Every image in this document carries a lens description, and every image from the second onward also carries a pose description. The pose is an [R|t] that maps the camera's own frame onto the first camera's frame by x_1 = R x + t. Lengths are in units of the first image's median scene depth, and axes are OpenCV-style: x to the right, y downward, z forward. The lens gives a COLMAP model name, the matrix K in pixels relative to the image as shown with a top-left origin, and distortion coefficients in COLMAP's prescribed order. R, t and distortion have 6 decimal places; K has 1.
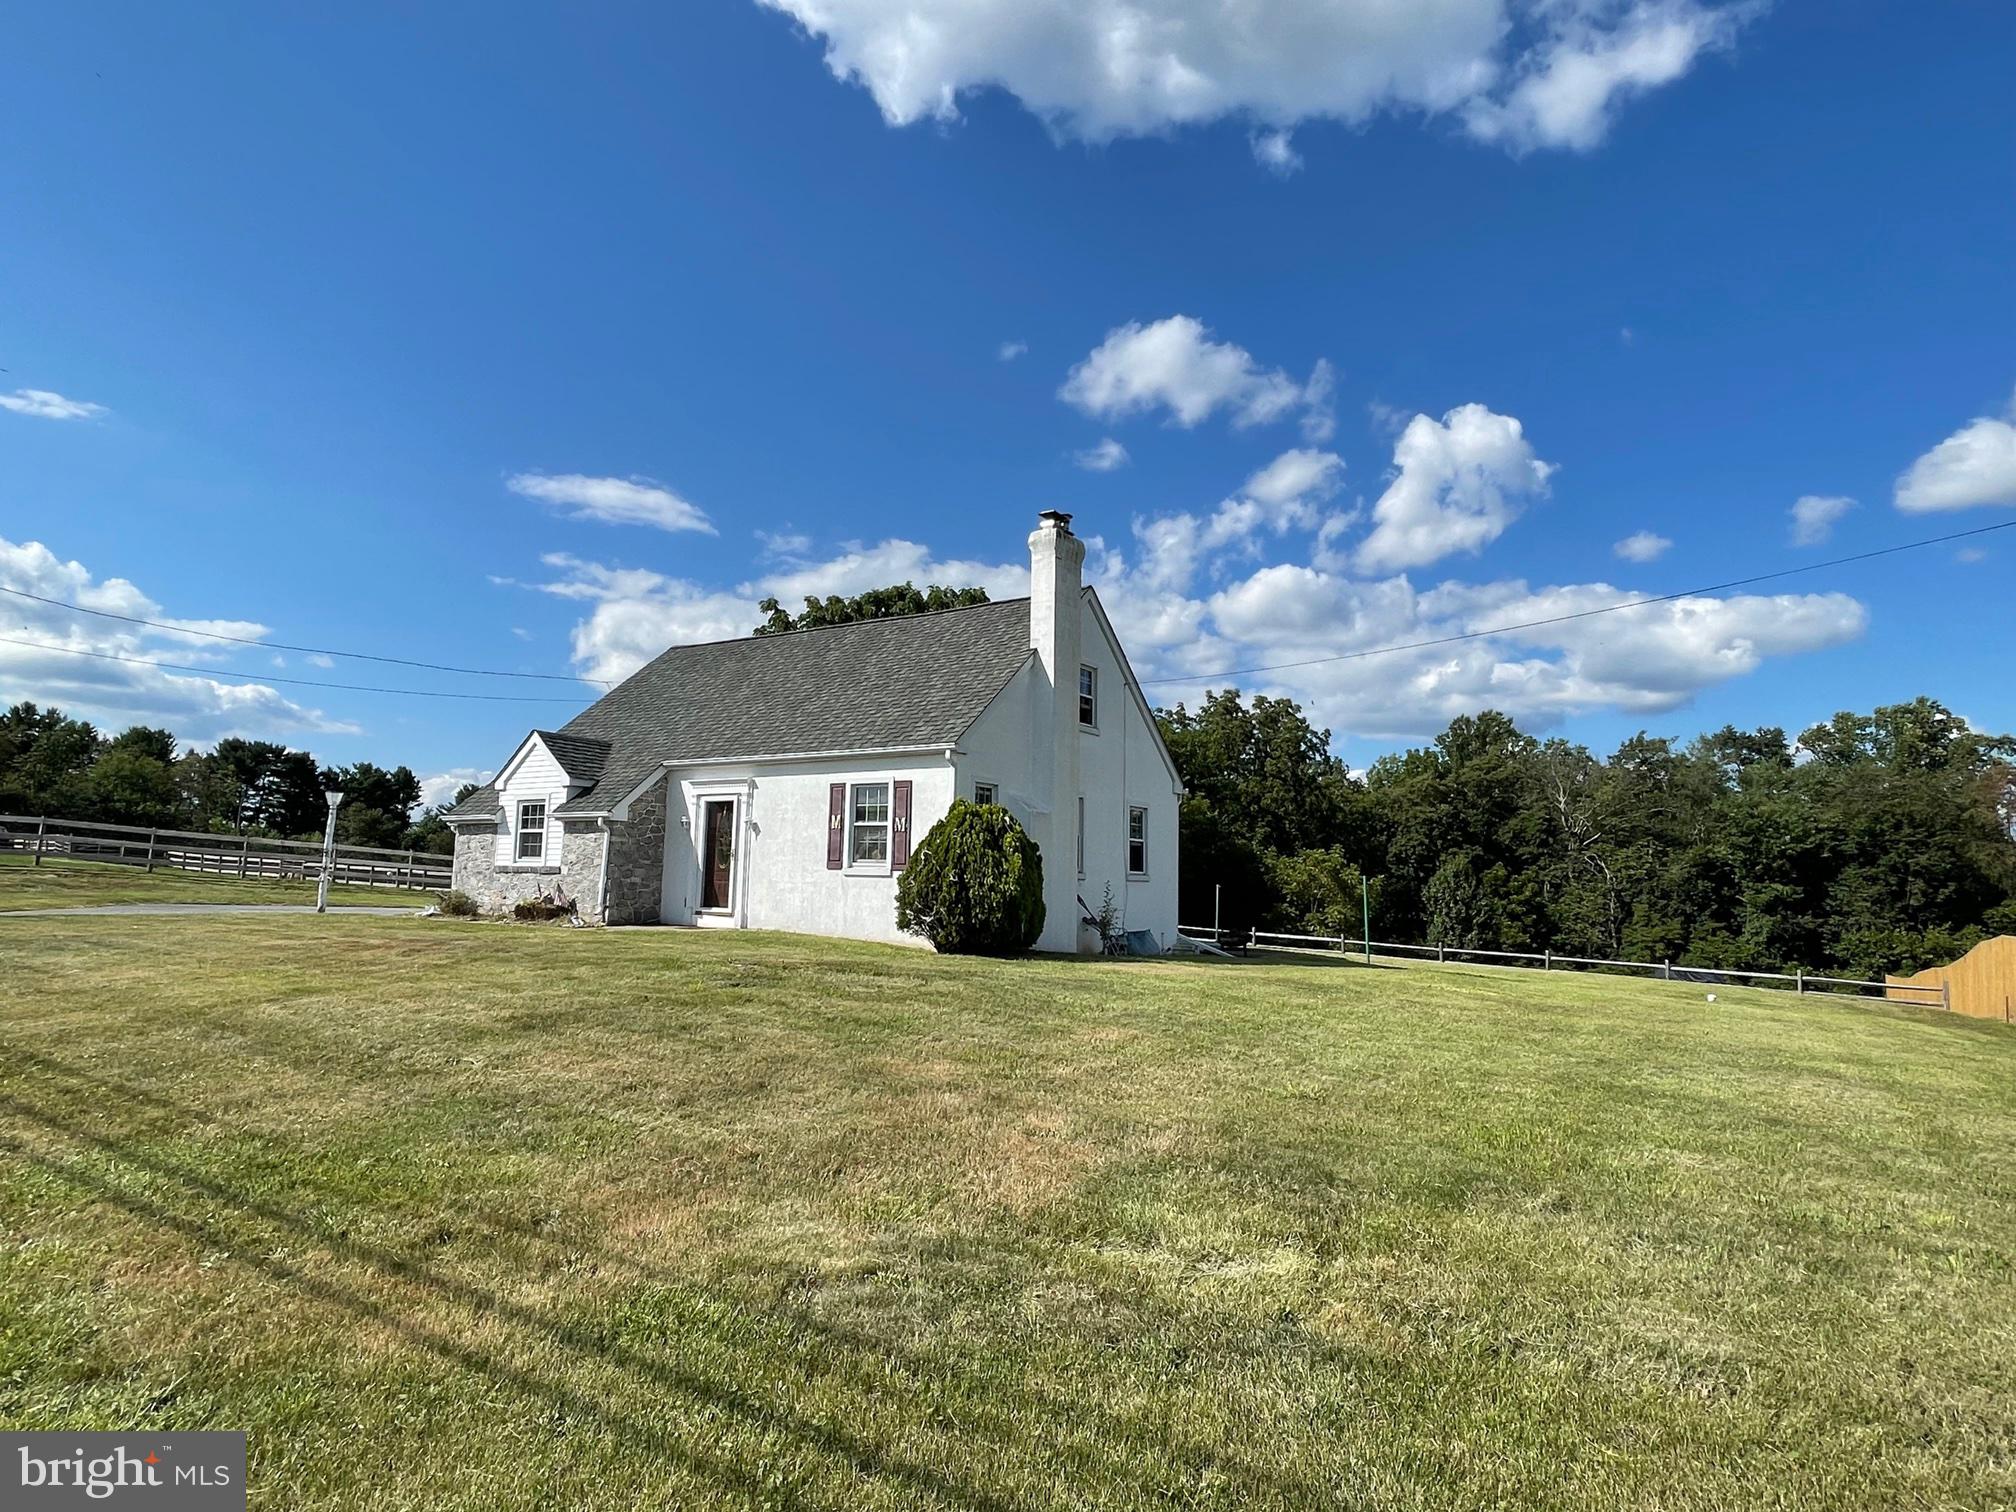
lens RADIAL K [[1178.5, 0, 1002.4], [0, 1178.5, 753.3], [0, 0, 1]] dist [-0.000130, 0.001284]
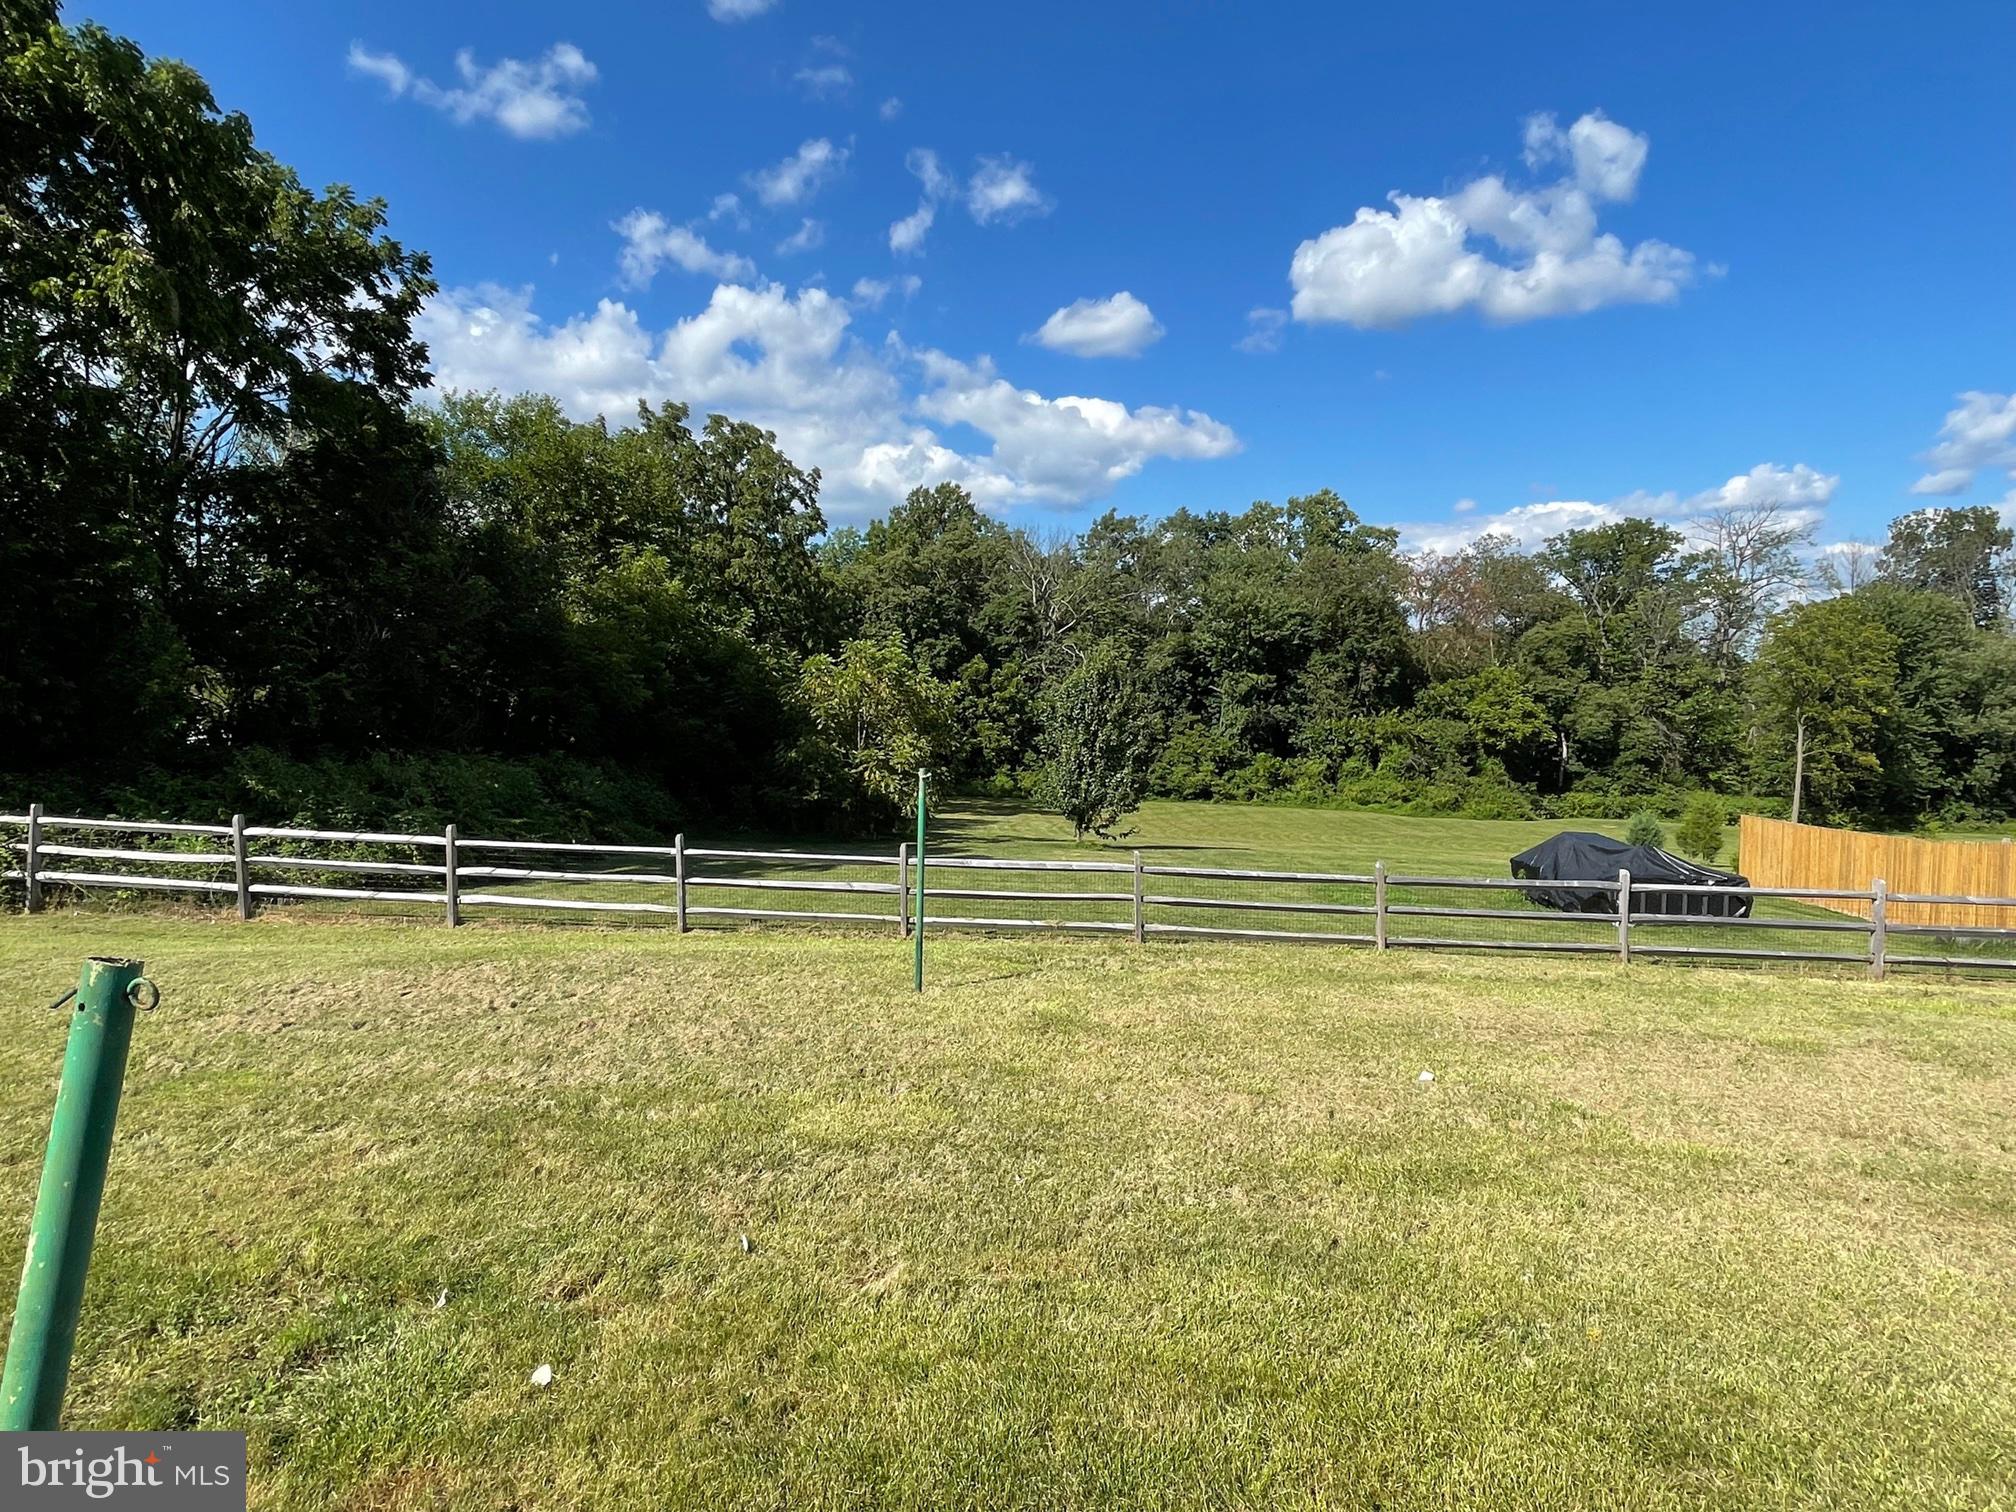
lens RADIAL K [[1178.5, 0, 1002.4], [0, 1178.5, 753.3], [0, 0, 1]] dist [-0.000130, 0.001284]
pose [[0.877385, -0.056237, 0.476479, 0.025439], [-0.027271, 0.985656, 0.166550, 0.022400], [-0.479011, -0.159122, 0.863266, 0.267227]]
